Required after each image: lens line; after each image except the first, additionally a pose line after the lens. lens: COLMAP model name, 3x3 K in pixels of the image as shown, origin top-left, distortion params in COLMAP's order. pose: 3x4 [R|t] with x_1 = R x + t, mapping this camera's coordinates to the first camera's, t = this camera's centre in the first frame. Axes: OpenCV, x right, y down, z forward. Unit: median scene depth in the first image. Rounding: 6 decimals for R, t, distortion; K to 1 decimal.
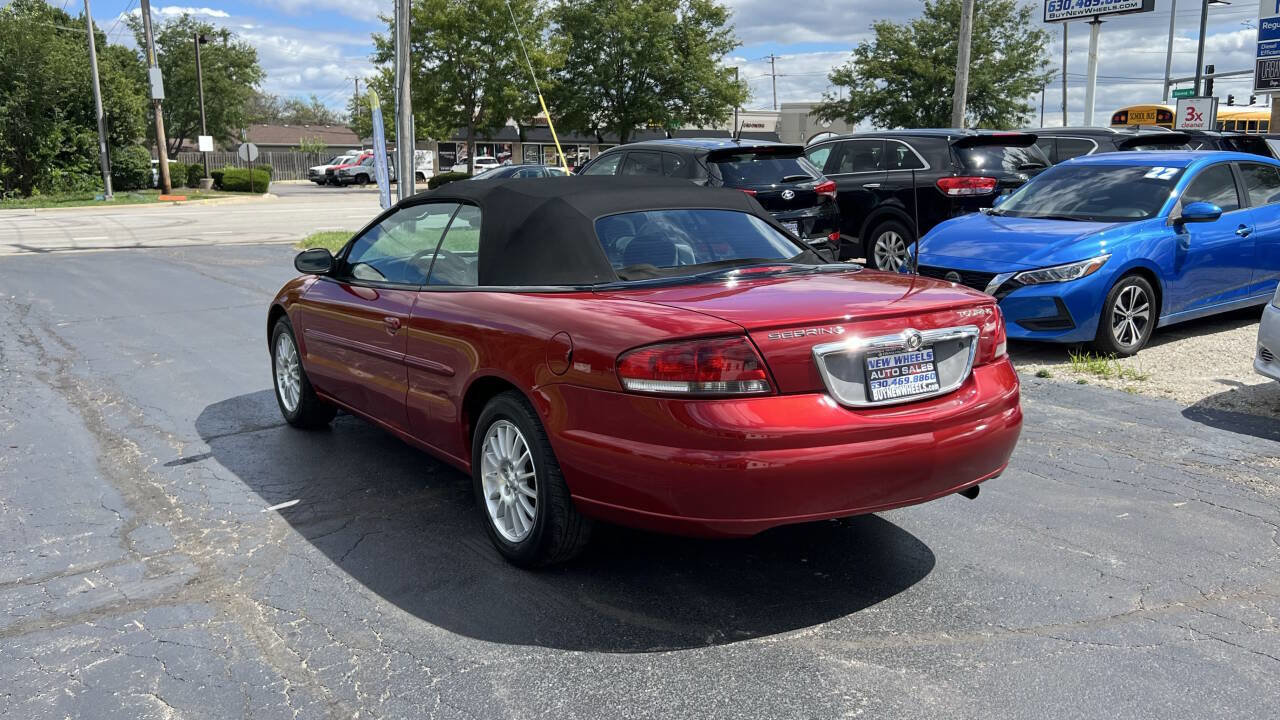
lens RADIAL K [[1104.3, 0, 645.8], [0, 1104.3, 365.8], [0, 0, 1]] dist [0.059030, -0.085969]
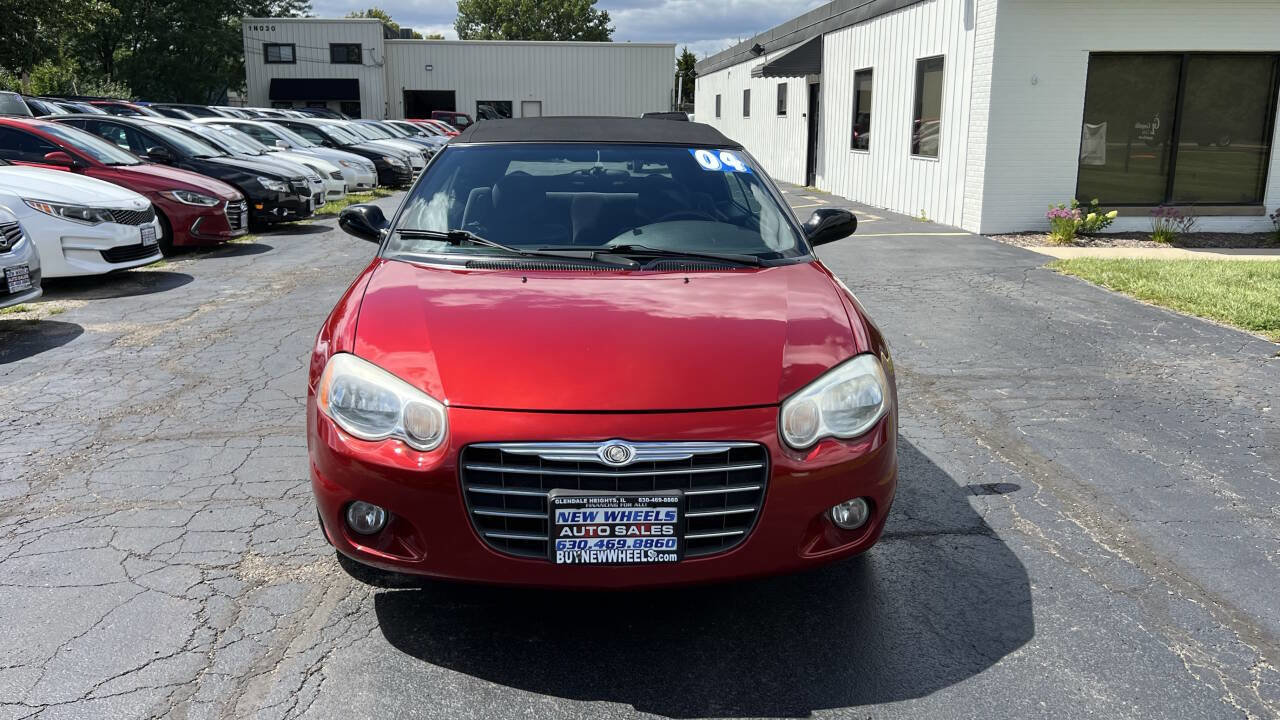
lens RADIAL K [[1095.5, 0, 635.9], [0, 1095.5, 364.8], [0, 0, 1]] dist [0.041832, -0.037686]
pose [[-0.864398, -0.098916, 0.492982, -0.712406], [0.093808, 0.931517, 0.351392, -0.356223], [-0.493979, 0.349989, -0.795922, 2.137309]]
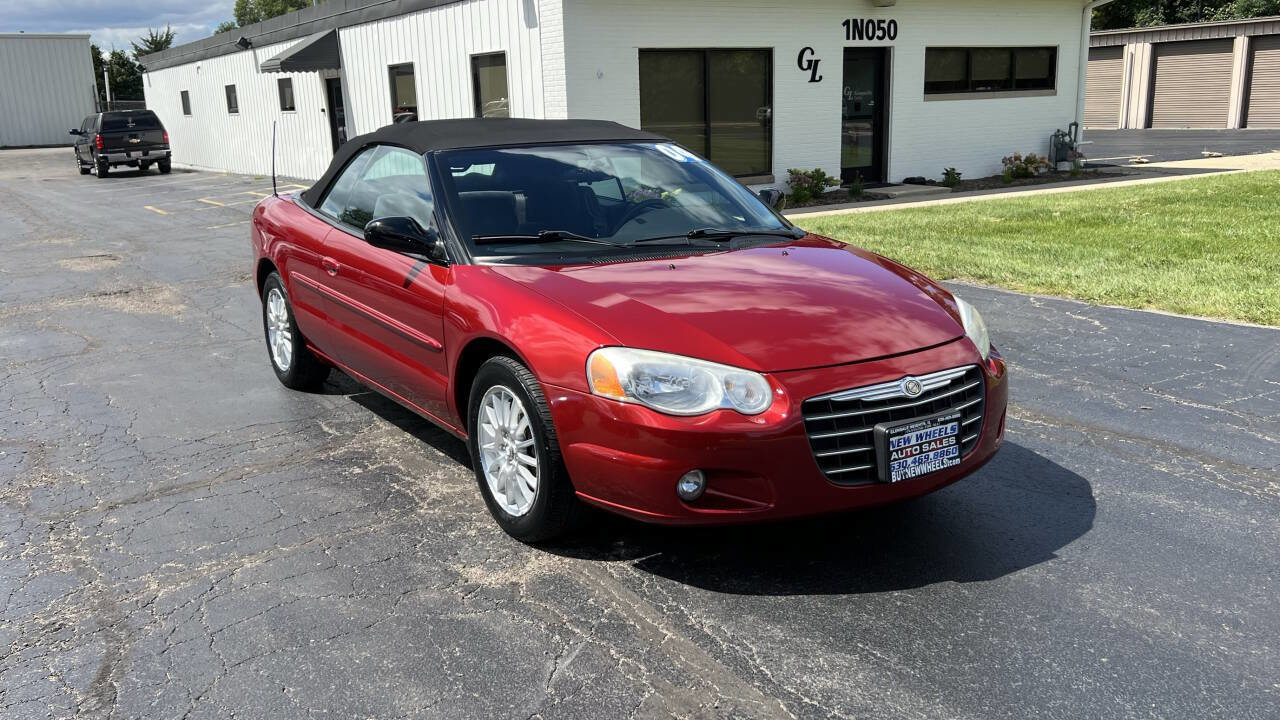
lens RADIAL K [[1071.6, 0, 643.4], [0, 1071.6, 387.6], [0, 0, 1]] dist [0.007875, -0.005135]
pose [[-0.999100, 0.035768, 0.022793, -0.247134], [0.042009, 0.908553, 0.415653, -0.409533], [-0.005841, 0.416237, -0.909238, 2.341799]]
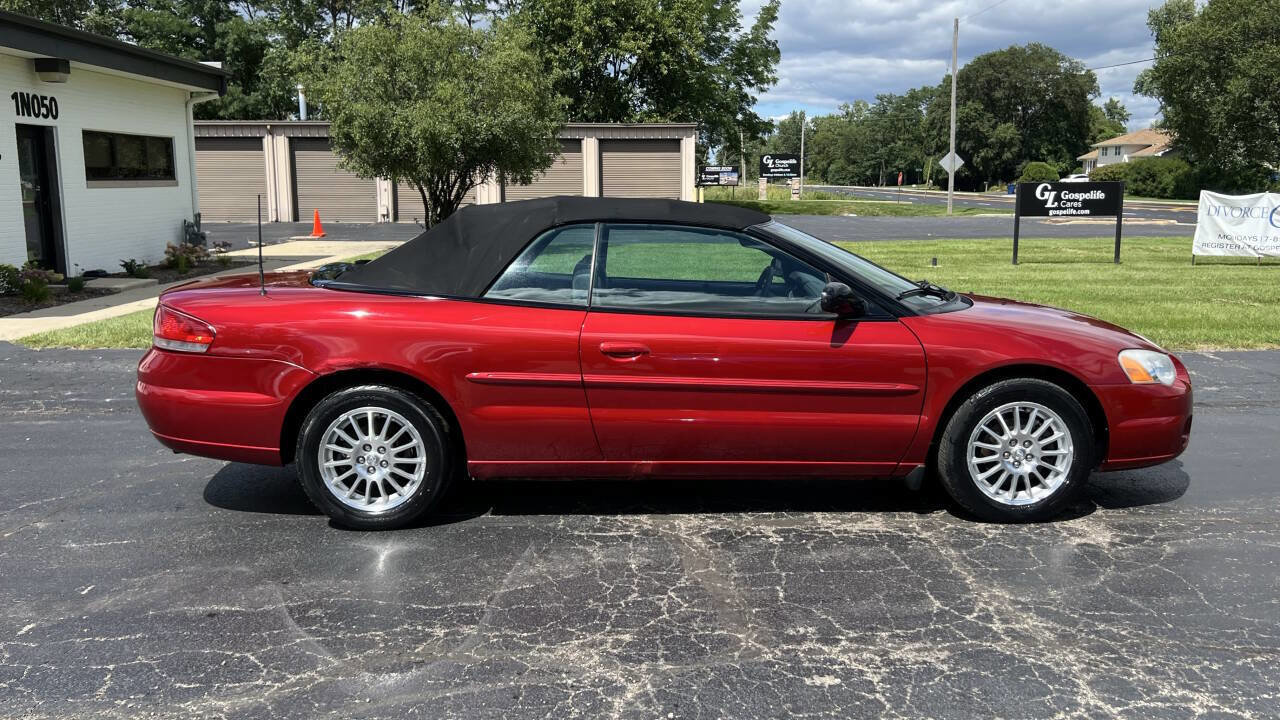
lens RADIAL K [[1104.3, 0, 645.8], [0, 1104.3, 365.8], [0, 0, 1]] dist [0.059030, -0.085969]
pose [[-0.550666, 0.146772, -0.821721, 0.928365], [-0.137285, 0.955090, 0.262593, -0.344581], [0.823359, 0.257411, -0.505786, 1.850148]]
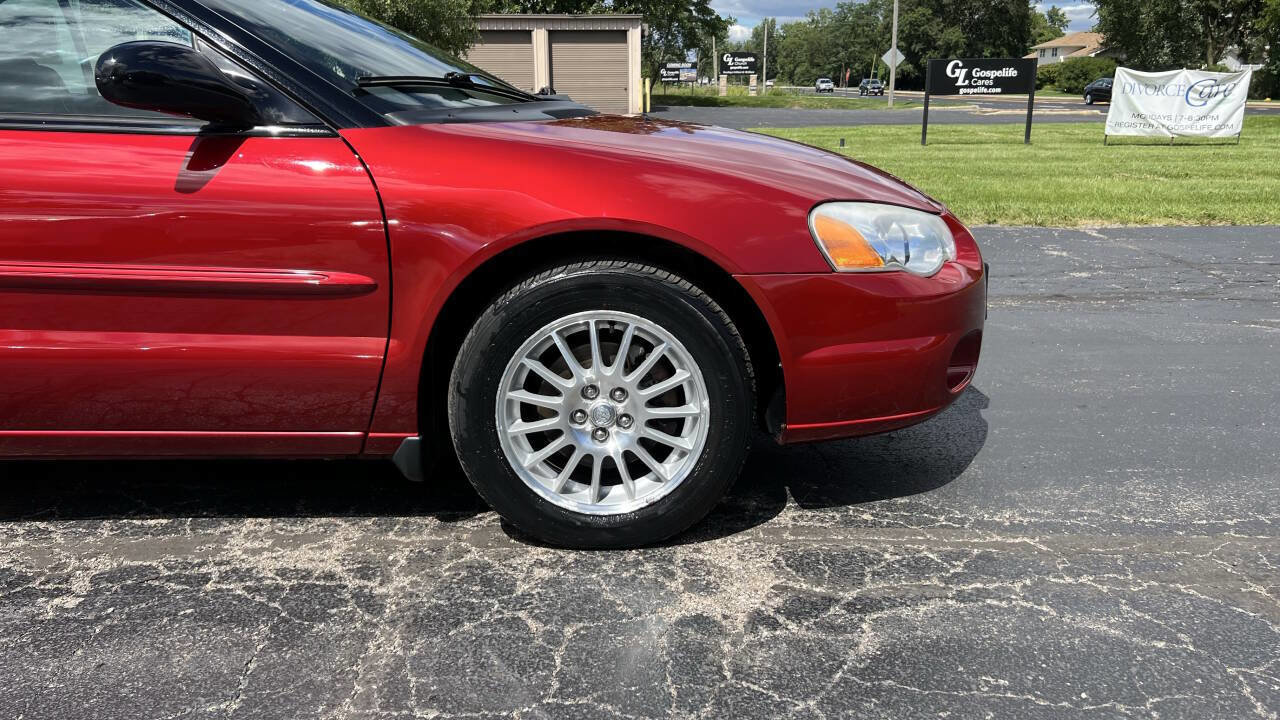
lens RADIAL K [[966.4, 0, 634.9], [0, 966.4, 331.9], [0, 0, 1]] dist [0.050707, -0.050118]
pose [[-0.551674, 0.214959, -0.805884, 0.223356], [-0.137875, 0.929422, 0.342294, -0.228645], [0.822585, 0.299946, -0.483100, 1.848758]]
